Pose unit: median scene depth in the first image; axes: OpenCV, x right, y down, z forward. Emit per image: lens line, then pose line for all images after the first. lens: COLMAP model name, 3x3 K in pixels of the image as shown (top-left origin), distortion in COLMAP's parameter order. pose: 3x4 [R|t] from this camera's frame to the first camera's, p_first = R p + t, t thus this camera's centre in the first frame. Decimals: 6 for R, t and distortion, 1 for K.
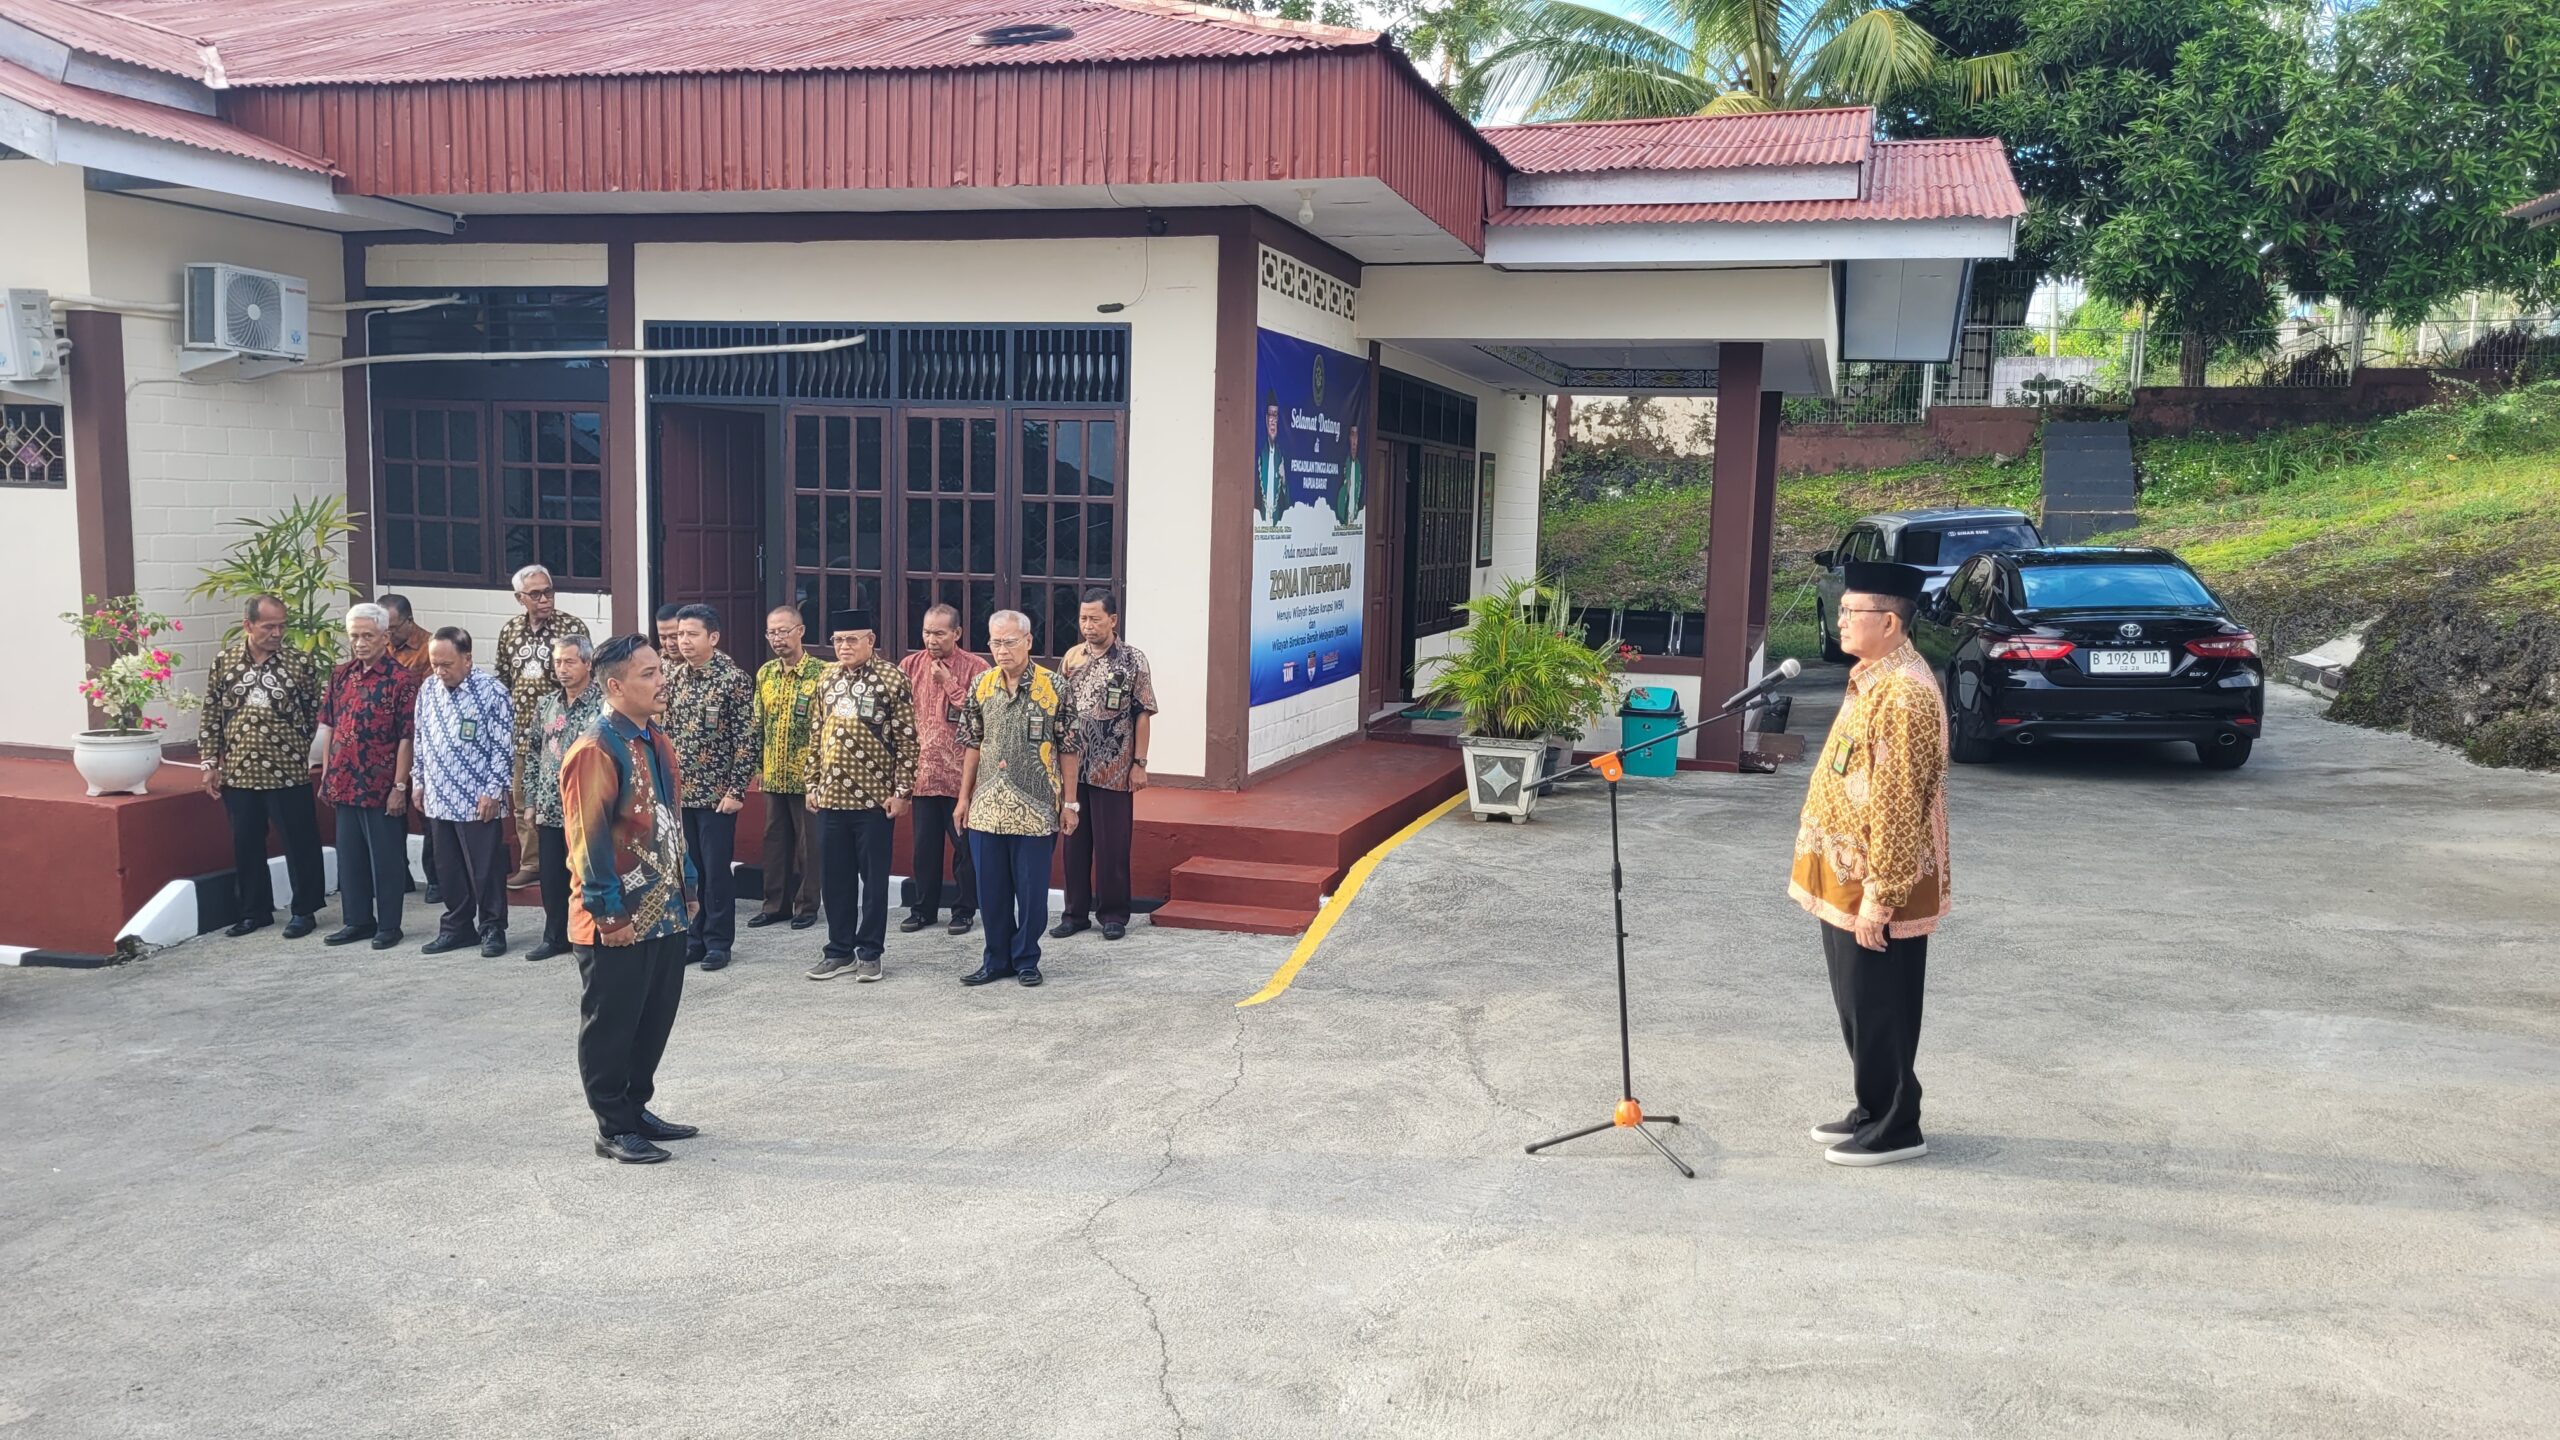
lens RADIAL K [[1940.4, 0, 1295.2], [0, 1940.4, 742.9], [0, 0, 1]] dist [0.045582, -0.033514]
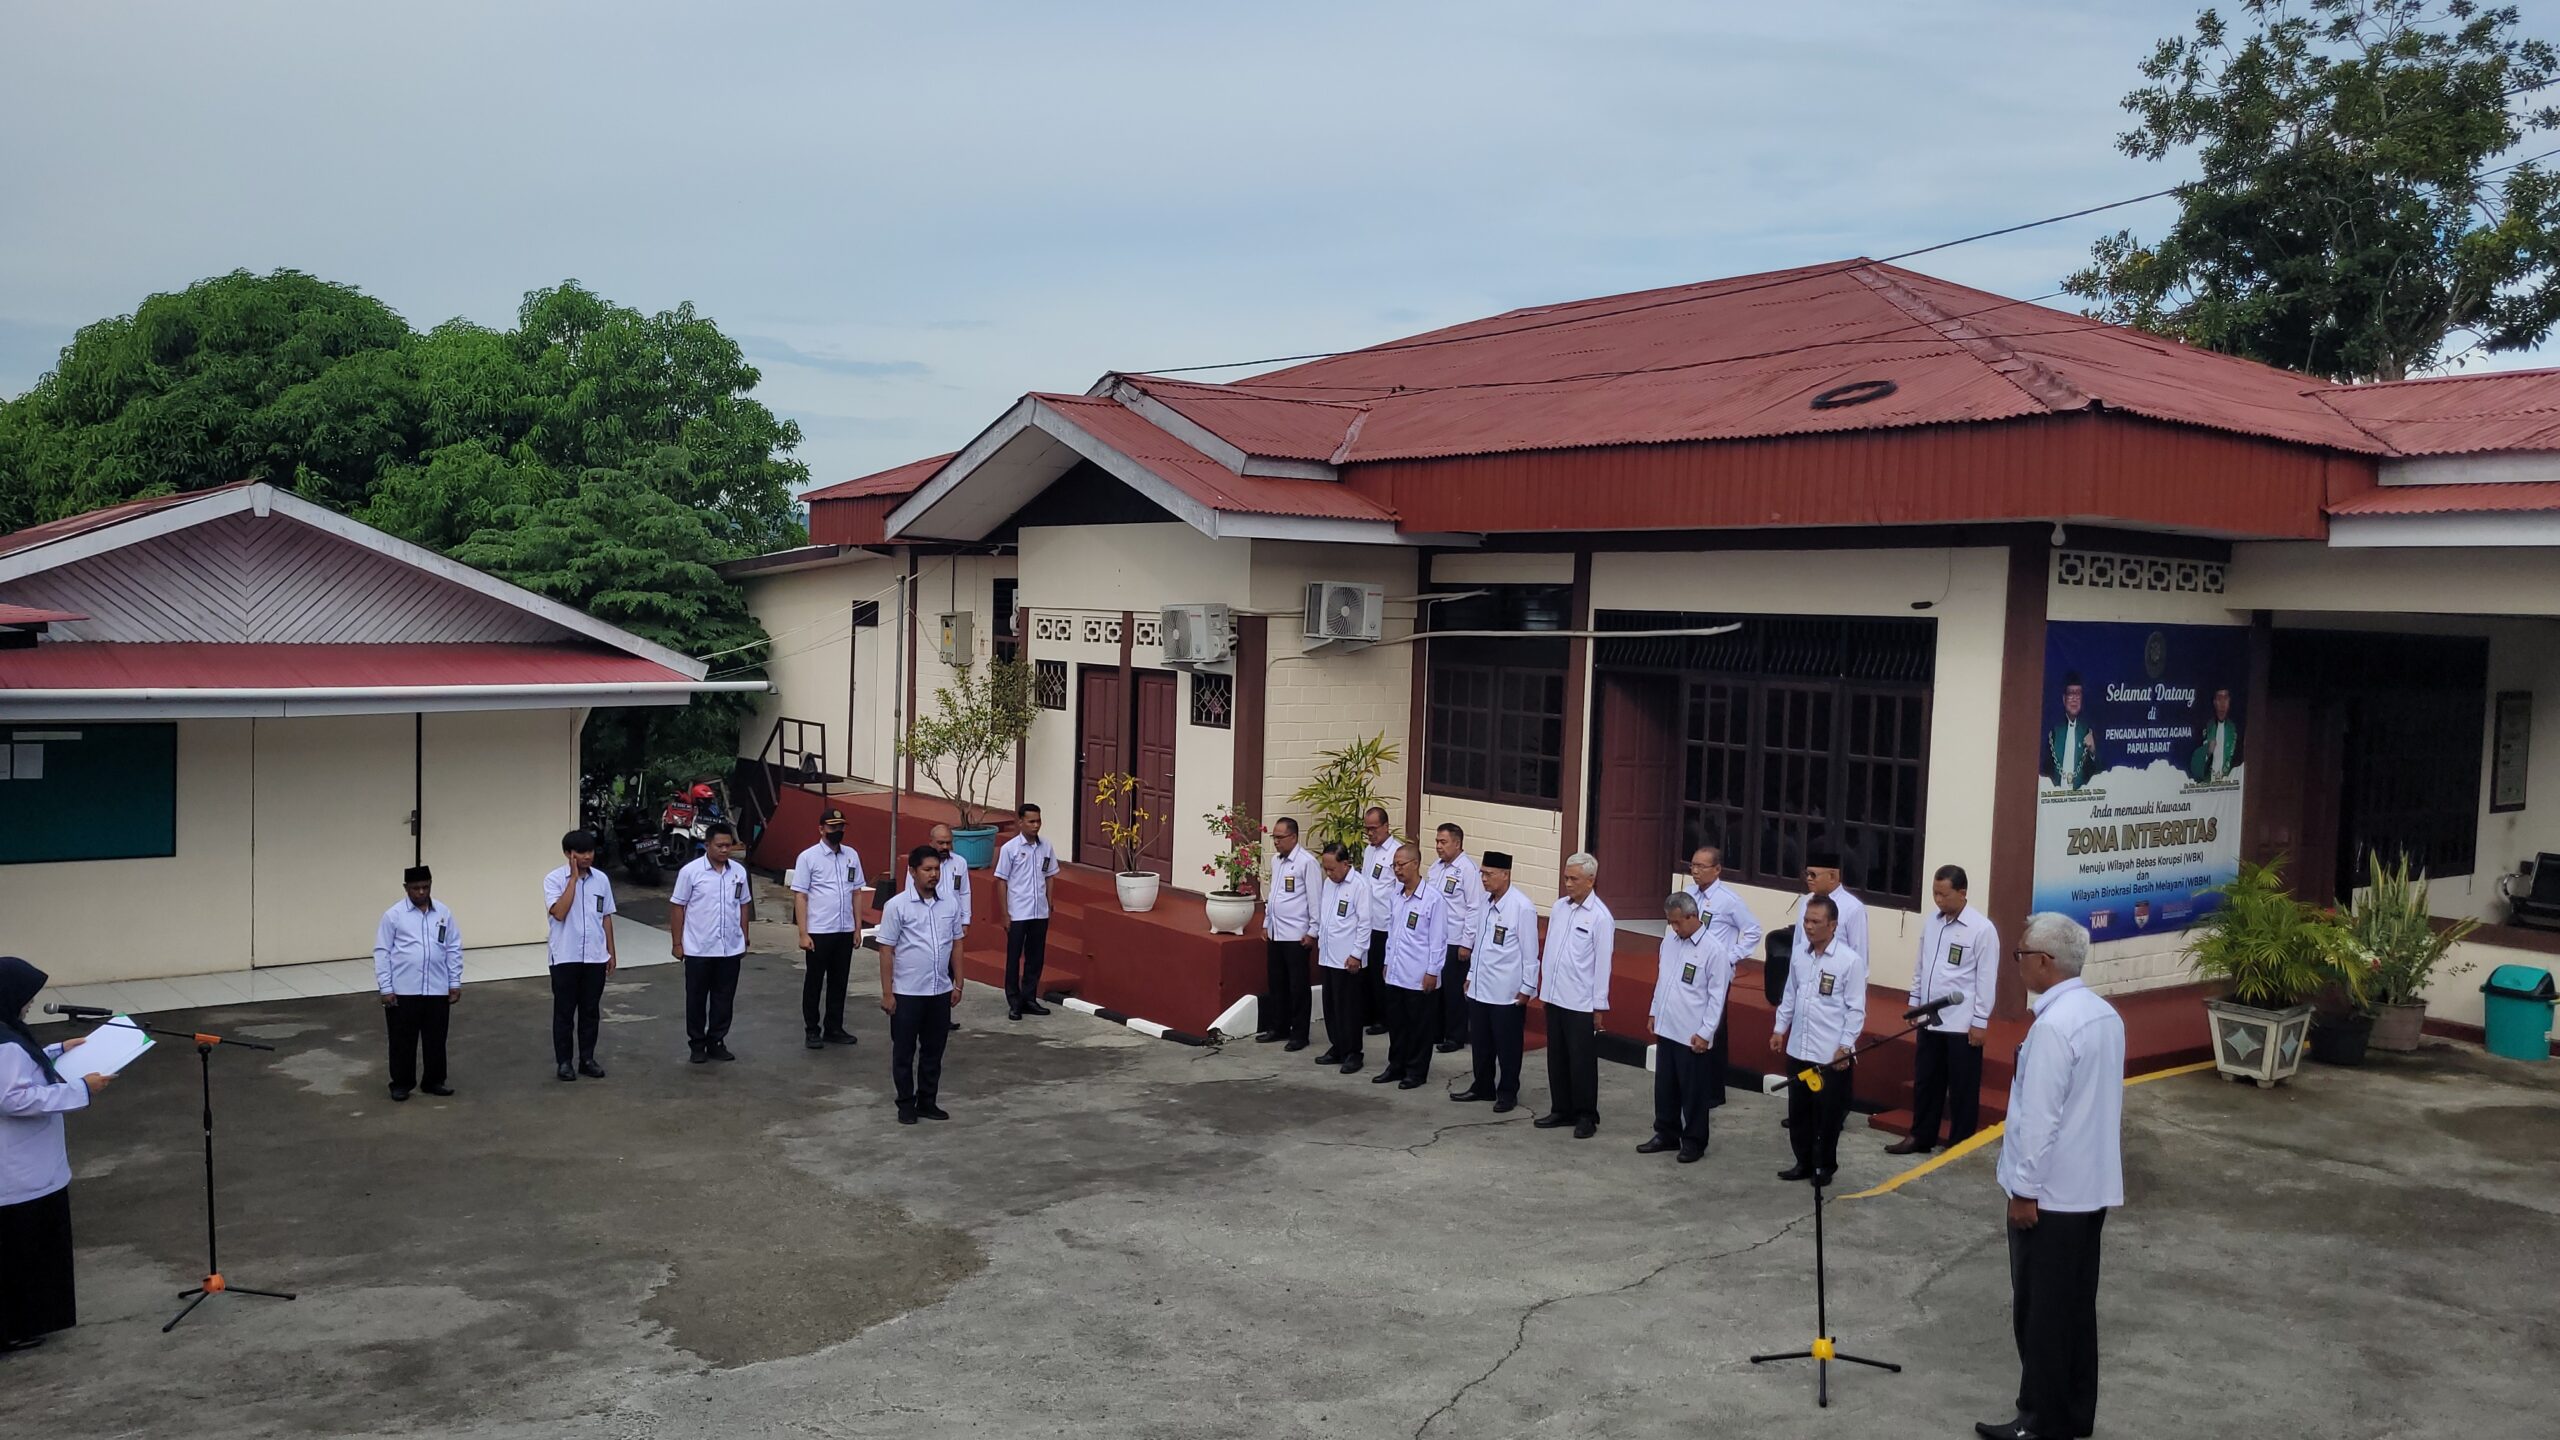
lens RADIAL K [[1940.4, 0, 1285.1], [0, 1940.4, 723.6], [0, 0, 1]] dist [0.045582, -0.033514]
pose [[0.803468, 0.032295, -0.594471, 0.301842], [-0.082320, 0.994963, -0.057209, -0.049131], [0.589629, 0.094902, 0.802079, -0.185830]]
